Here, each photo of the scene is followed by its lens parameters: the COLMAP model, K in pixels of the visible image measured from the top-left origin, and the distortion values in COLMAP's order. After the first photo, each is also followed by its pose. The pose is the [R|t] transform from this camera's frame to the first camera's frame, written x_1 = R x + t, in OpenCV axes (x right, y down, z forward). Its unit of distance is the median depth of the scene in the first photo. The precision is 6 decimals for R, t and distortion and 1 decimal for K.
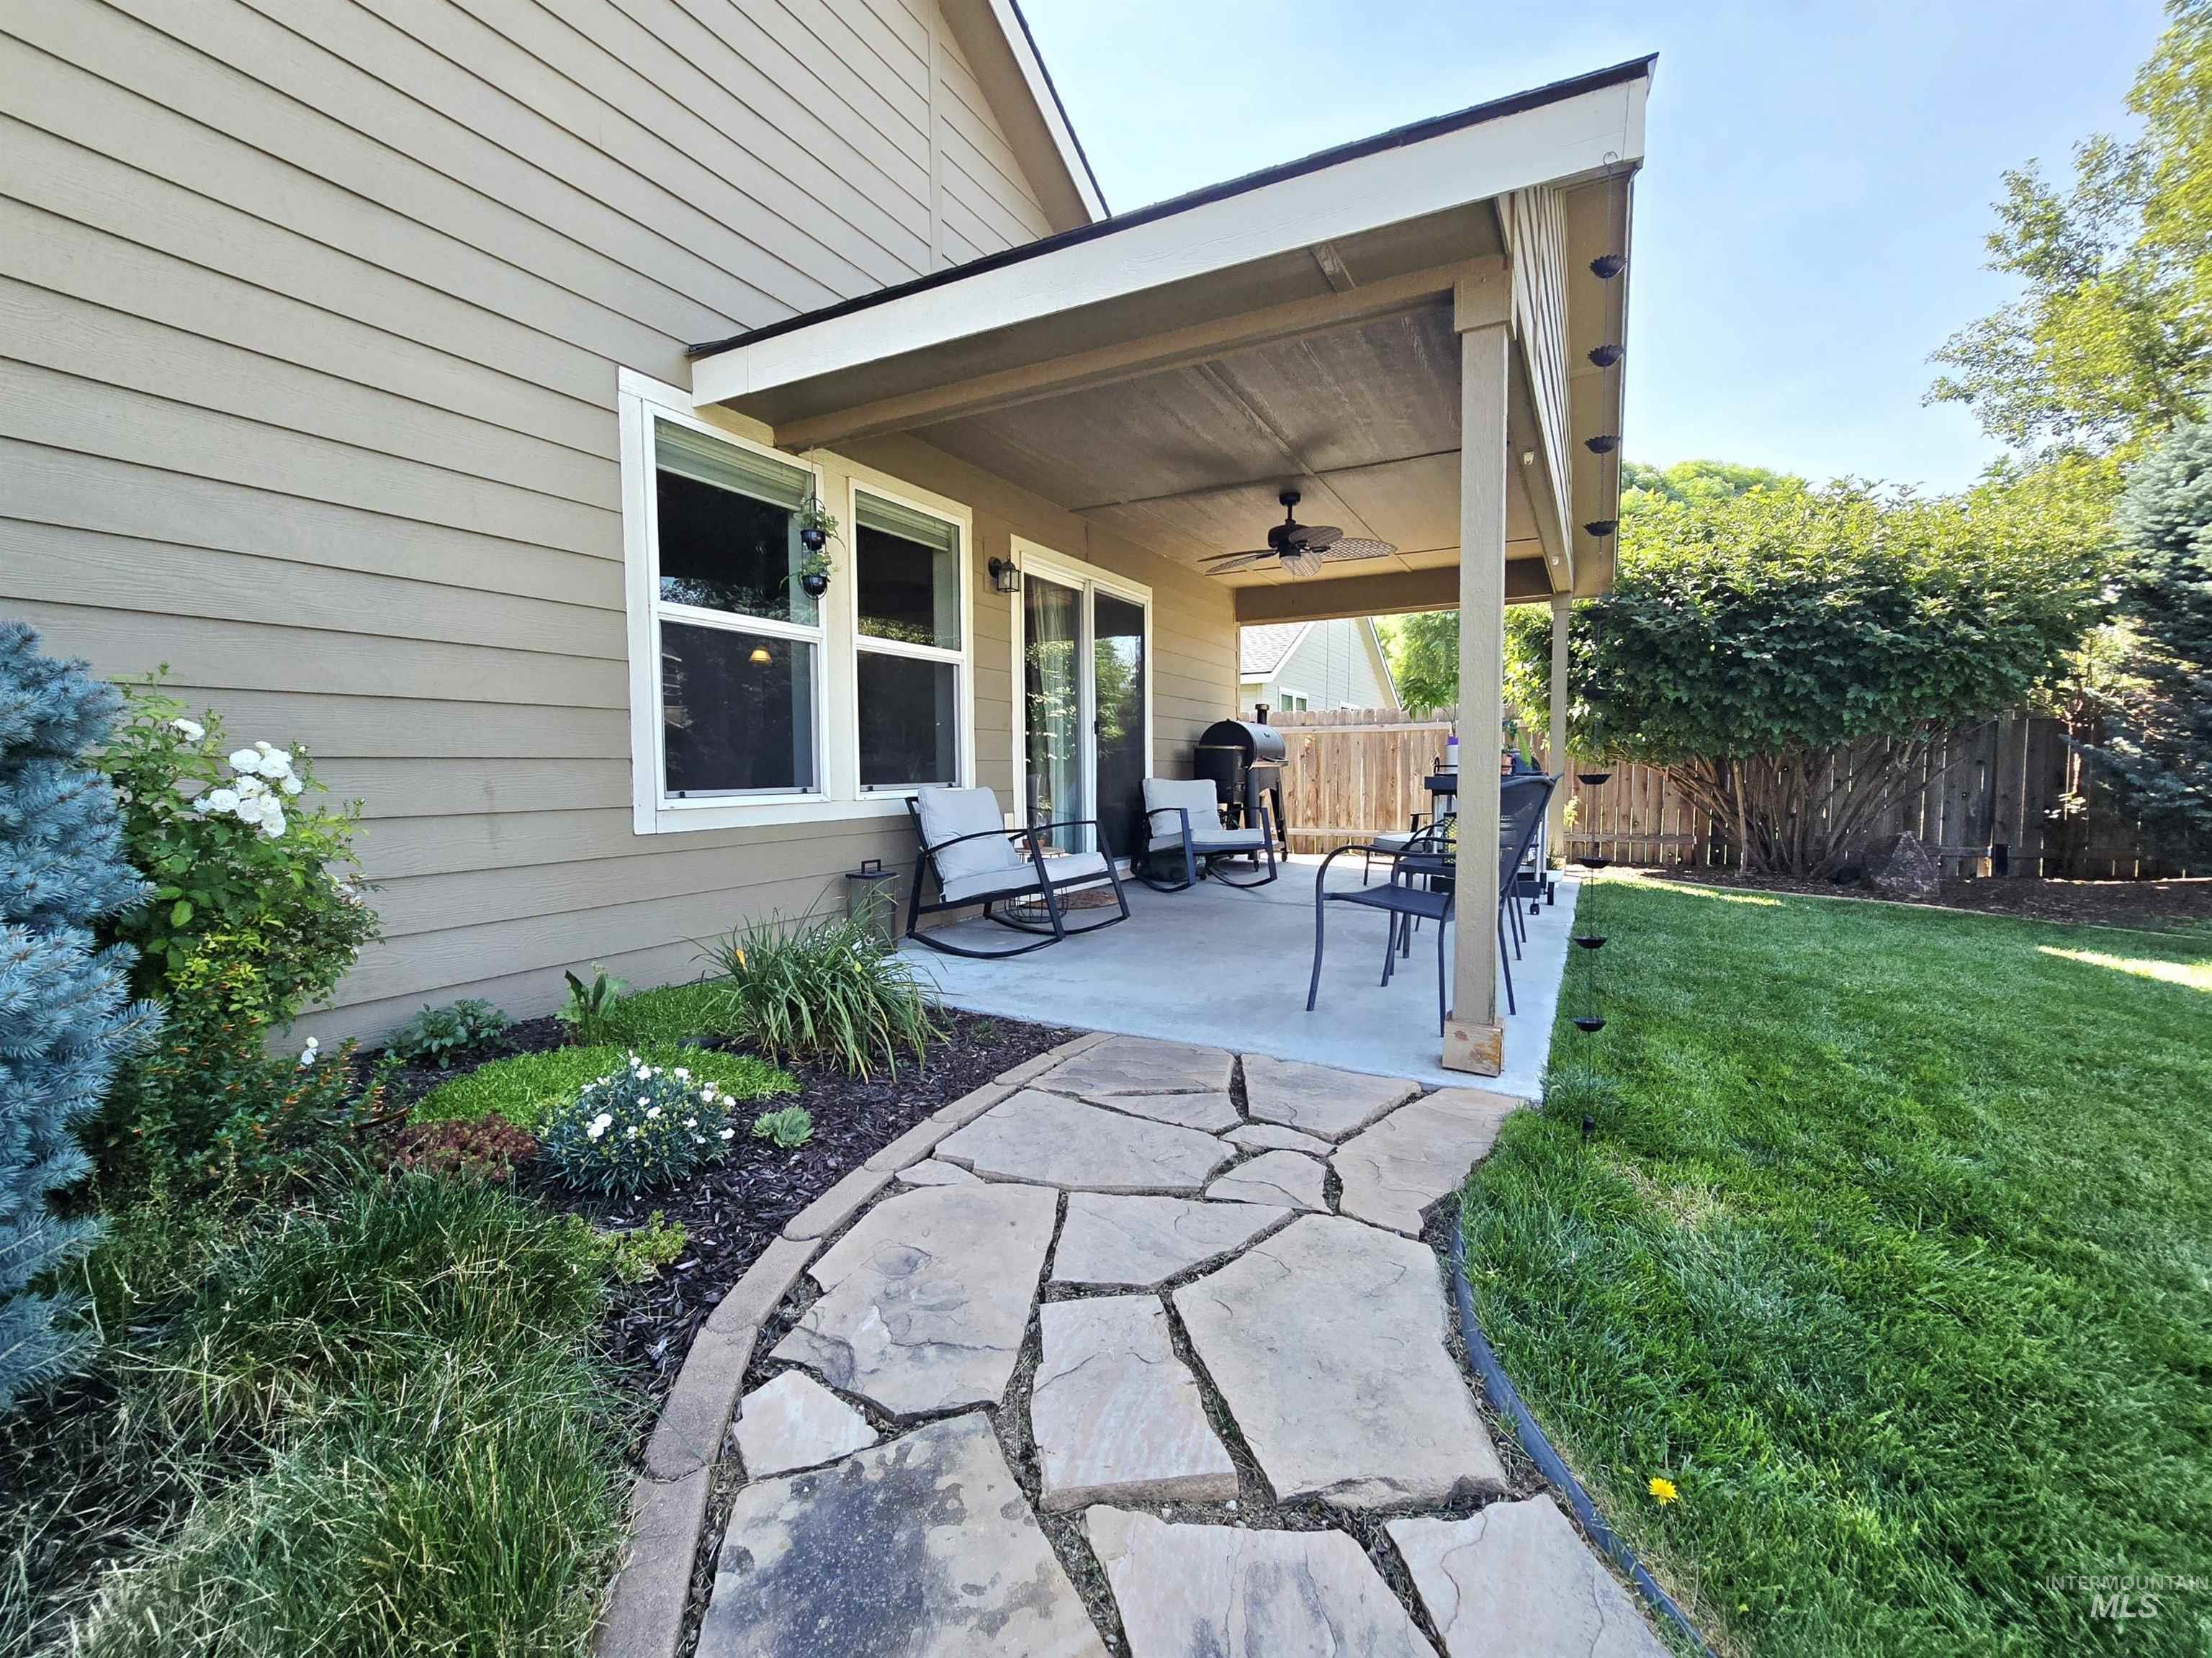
lens RADIAL K [[911.1, 0, 1114.7], [0, 911.1, 822.2], [0, 0, 1]] dist [-0.008984, 0.002067]
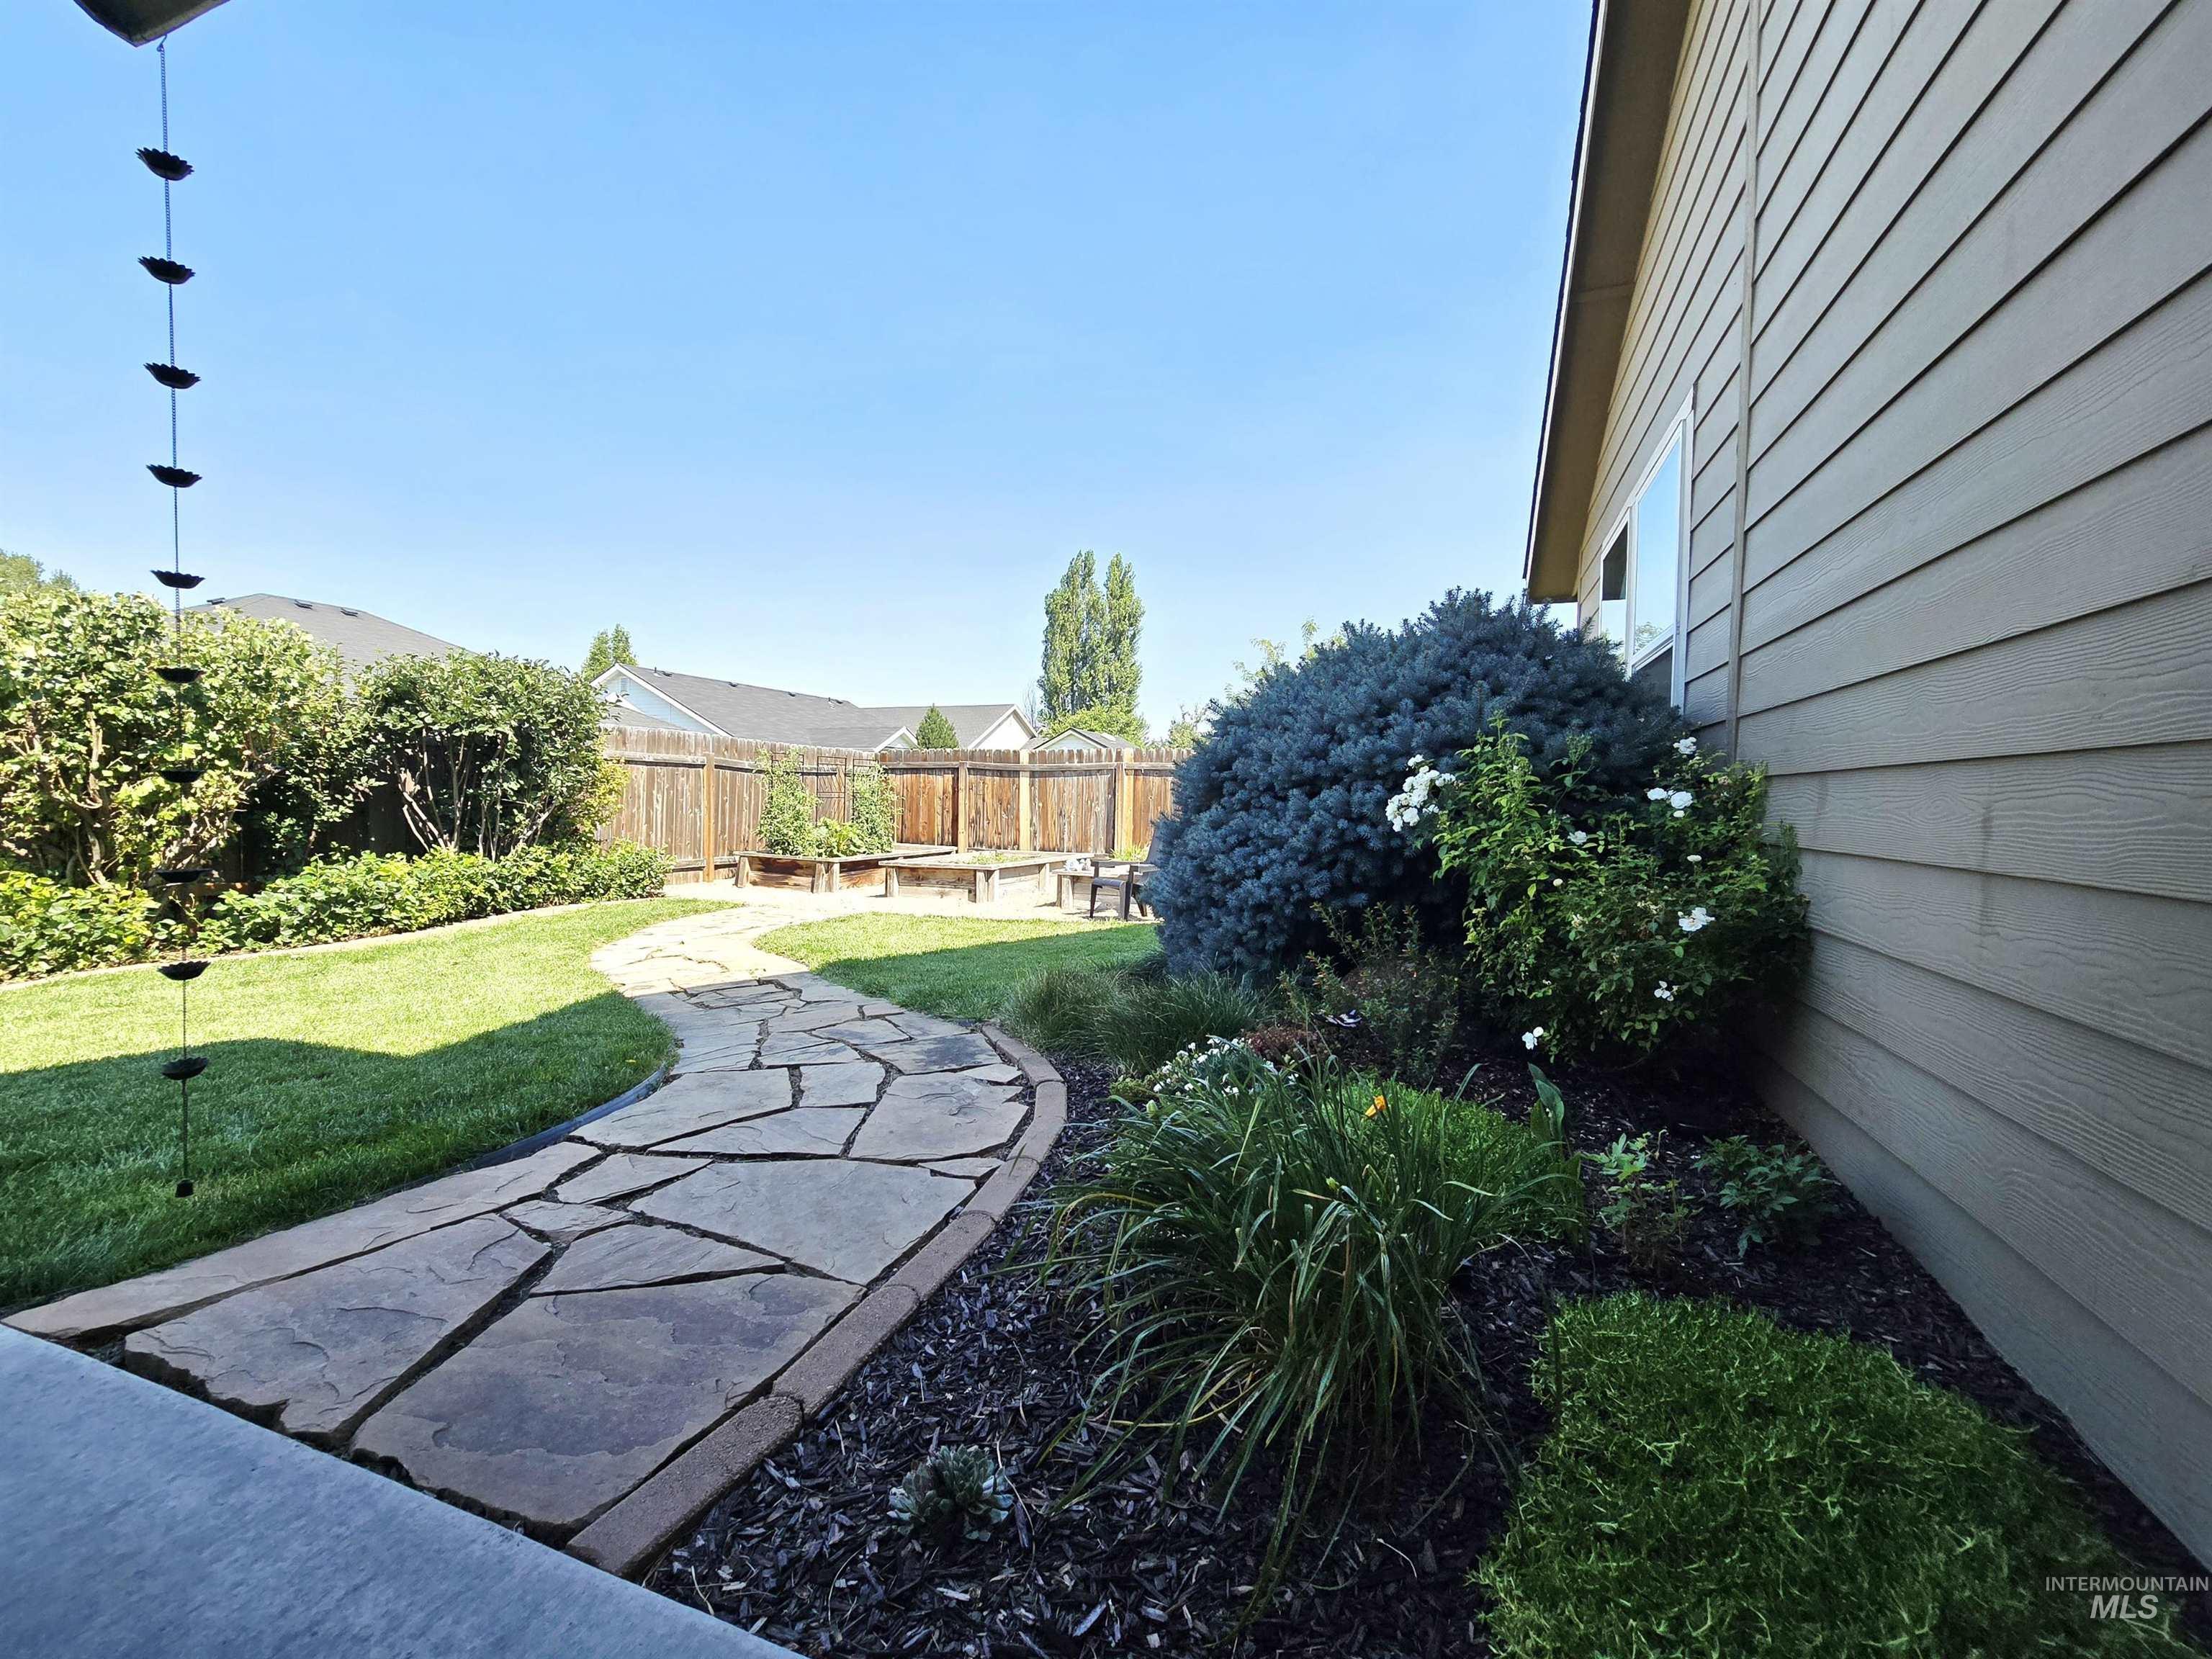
lens RADIAL K [[911.1, 0, 1108.0], [0, 911.1, 832.2], [0, 0, 1]] dist [-0.008984, 0.002067]
pose [[-0.993842, 0.001098, -0.110798, -0.084769], [-0.010090, 0.994899, 0.100367, -0.033904], [0.110343, 0.100867, -0.988762, 0.698304]]
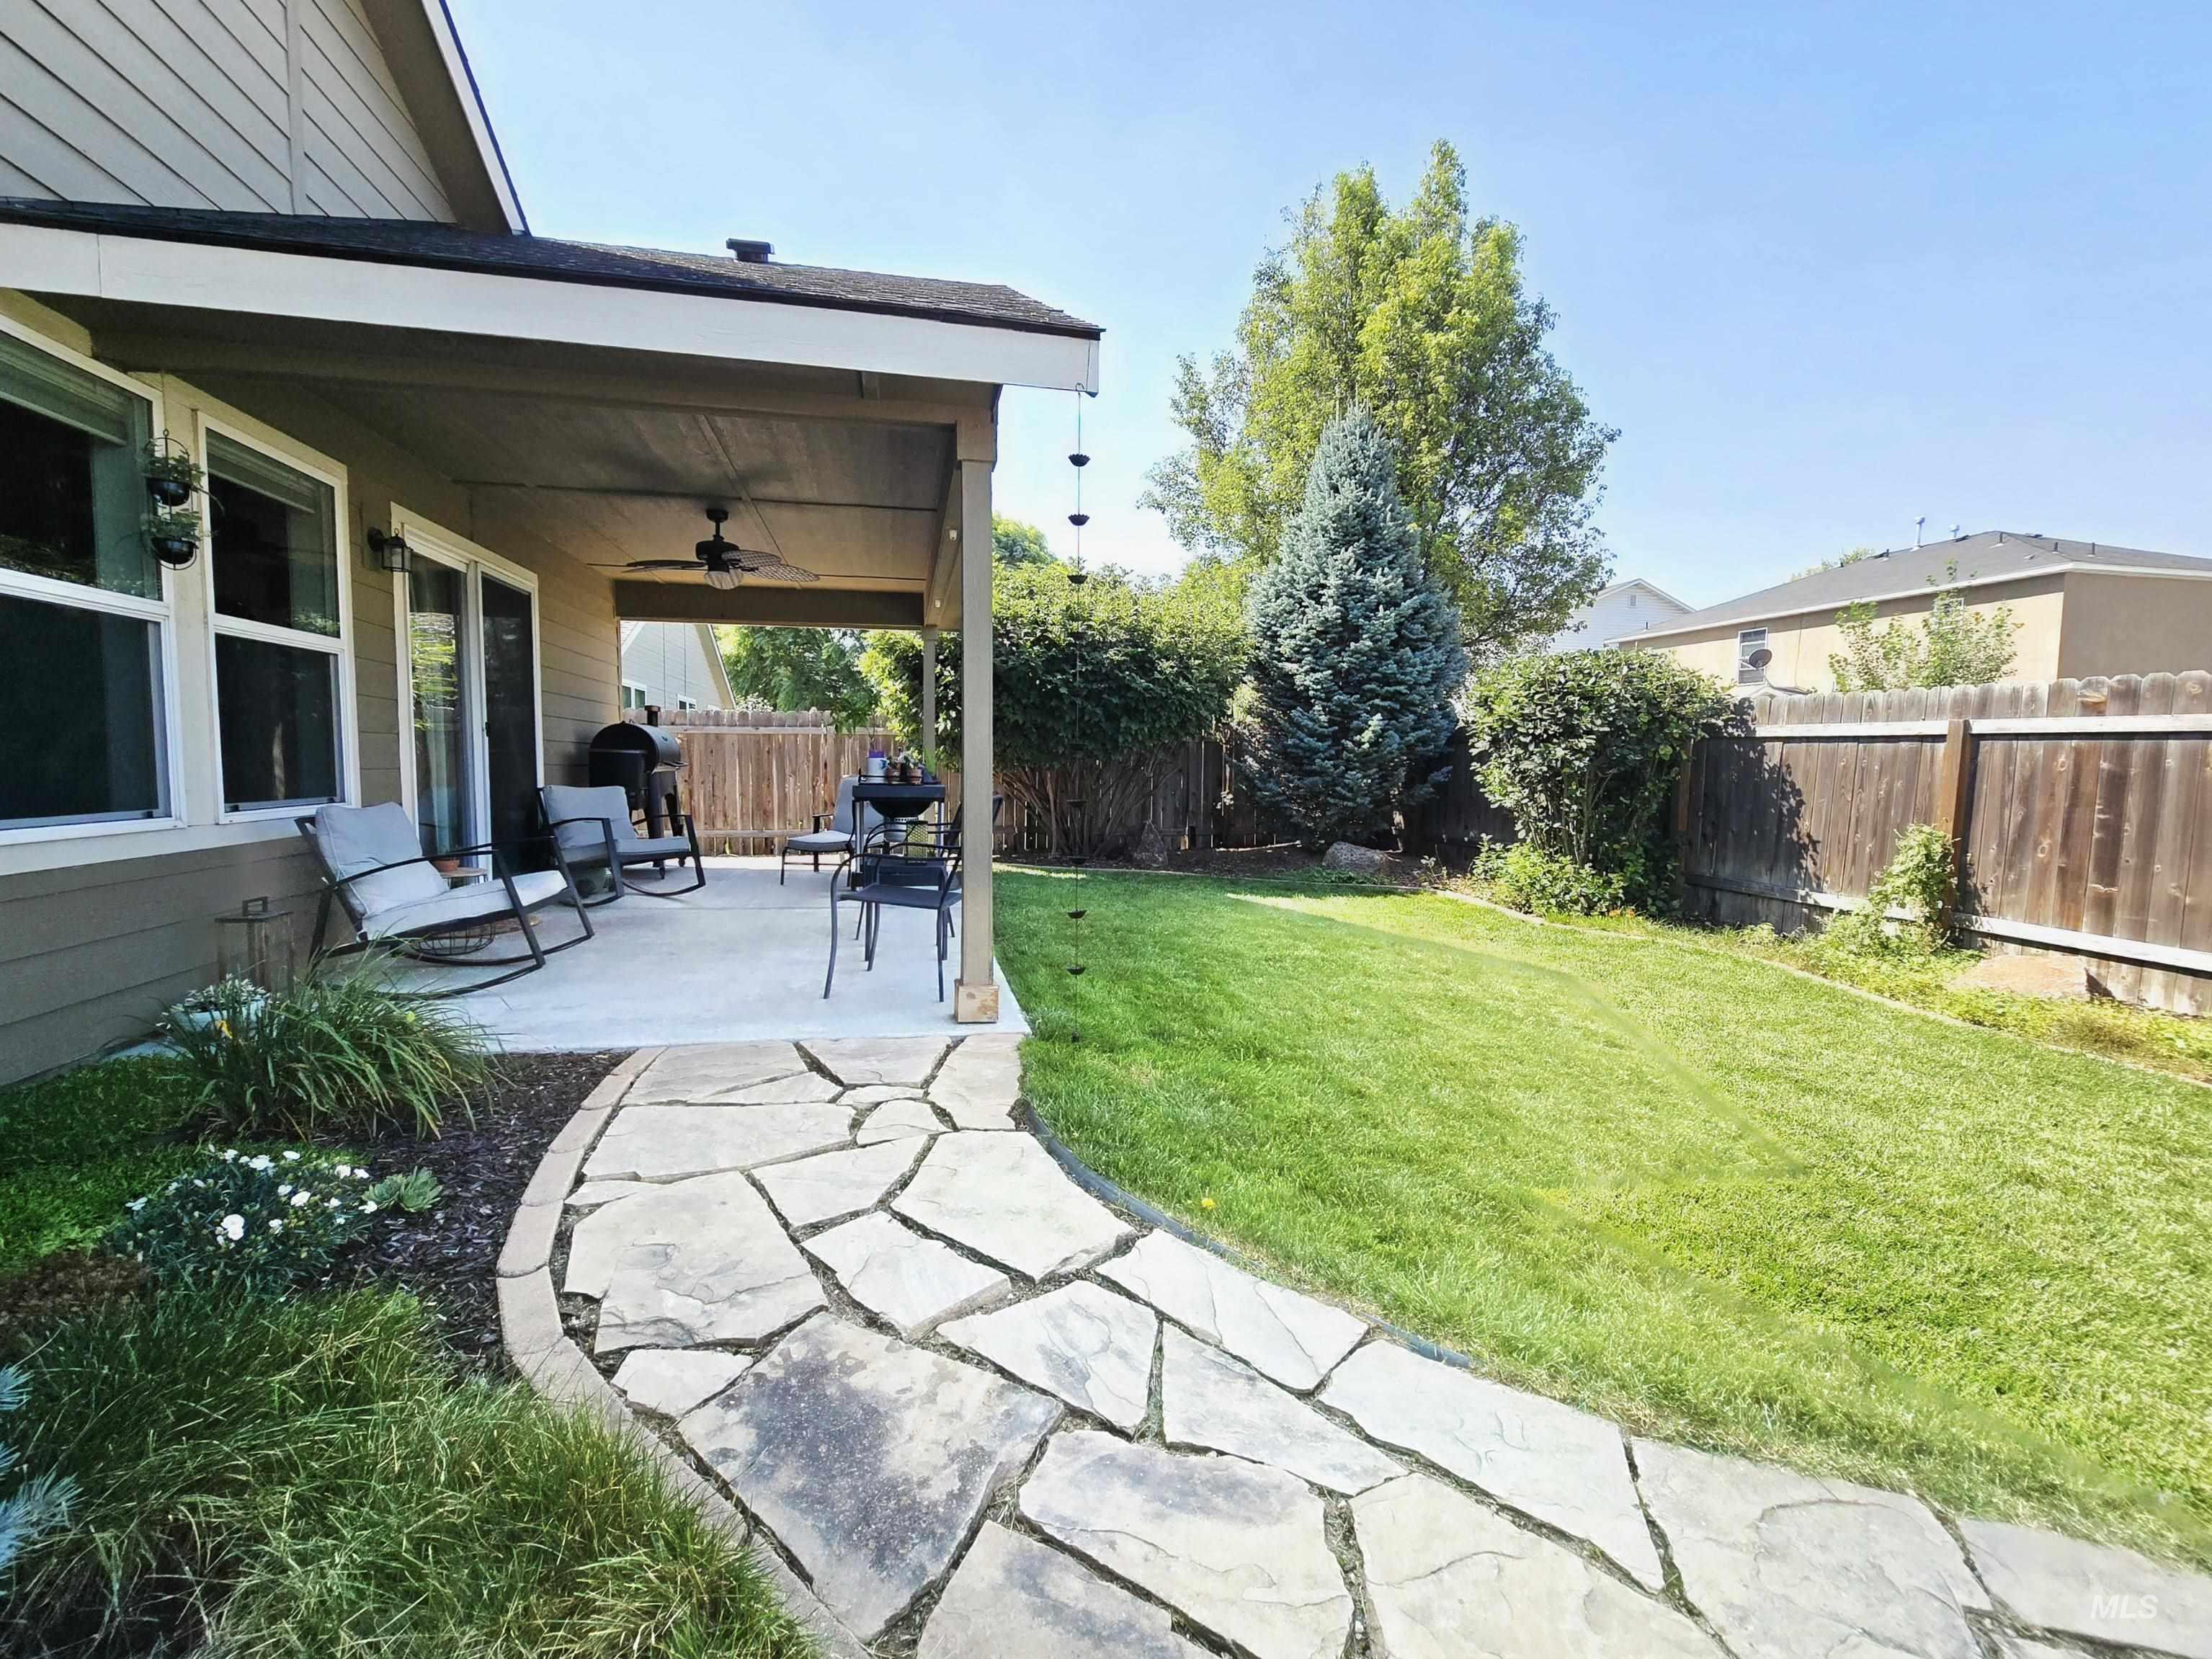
lens RADIAL K [[911.2, 0, 1071.4], [0, 911.2, 829.0], [0, 0, 1]] dist [-0.008984, 0.002067]
pose [[0.782385, -0.032942, 0.621924, -0.144978], [0.023622, 0.999451, 0.023222, -0.015395], [-0.622347, -0.003477, 0.782734, -0.054976]]
